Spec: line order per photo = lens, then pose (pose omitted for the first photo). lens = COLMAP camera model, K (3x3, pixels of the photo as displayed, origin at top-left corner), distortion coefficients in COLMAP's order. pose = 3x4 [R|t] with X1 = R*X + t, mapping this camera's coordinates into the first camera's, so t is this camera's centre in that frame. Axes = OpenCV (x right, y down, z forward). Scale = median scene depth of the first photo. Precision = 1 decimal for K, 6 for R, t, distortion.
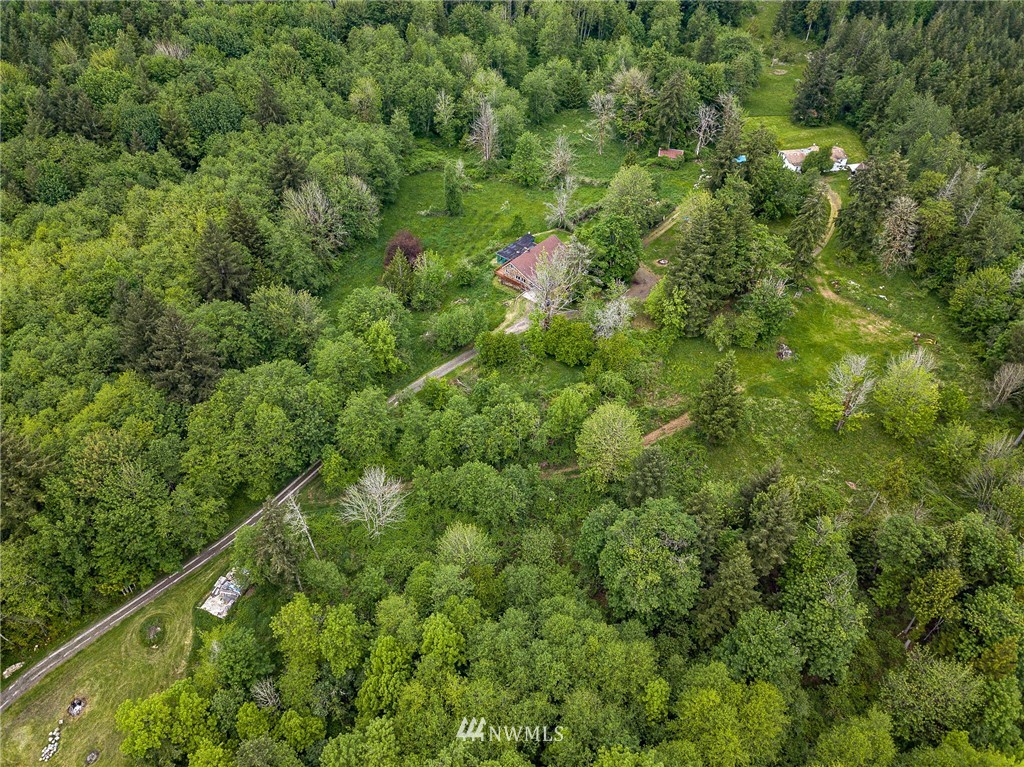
lens RADIAL K [[771.6, 0, 514.1], [0, 771.6, 384.1], [0, 0, 1]] dist [0.025856, 0.009562]
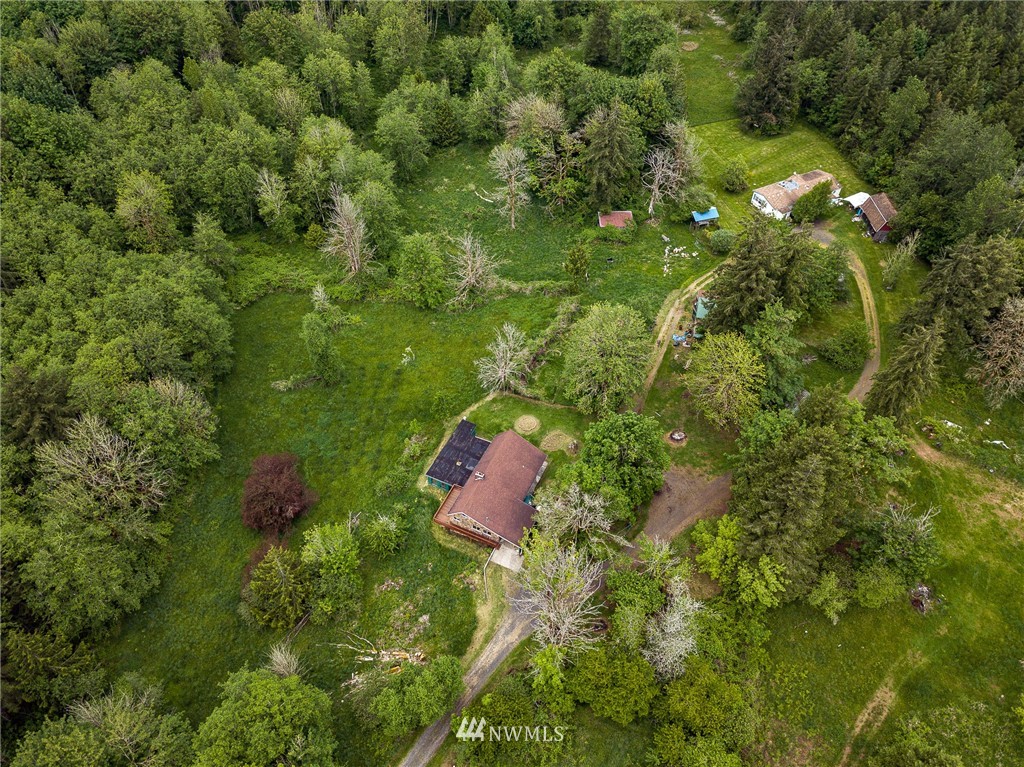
lens RADIAL K [[771.6, 0, 514.1], [0, 771.6, 384.1], [0, 0, 1]] dist [0.025856, 0.009562]
pose [[0.964625, -0.202497, 0.168803, -0.036457], [0.184479, 0.975908, 0.116498, -0.246560], [-0.188326, -0.081236, 0.978741, 0.309809]]
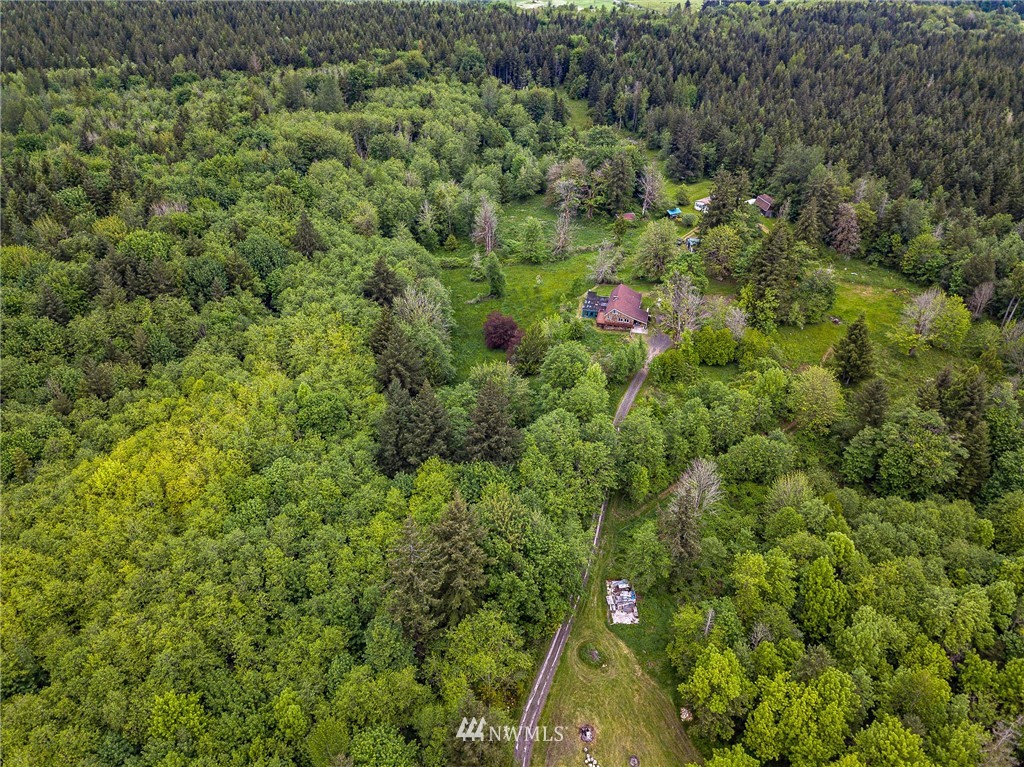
lens RADIAL K [[771.6, 0, 514.1], [0, 771.6, 384.1], [0, 0, 1]] dist [0.025856, 0.009562]
pose [[0.892381, -0.251161, 0.374933, -0.479827], [0.303684, 0.948771, -0.087235, 0.008474], [-0.333815, 0.191708, 0.922939, -0.026451]]
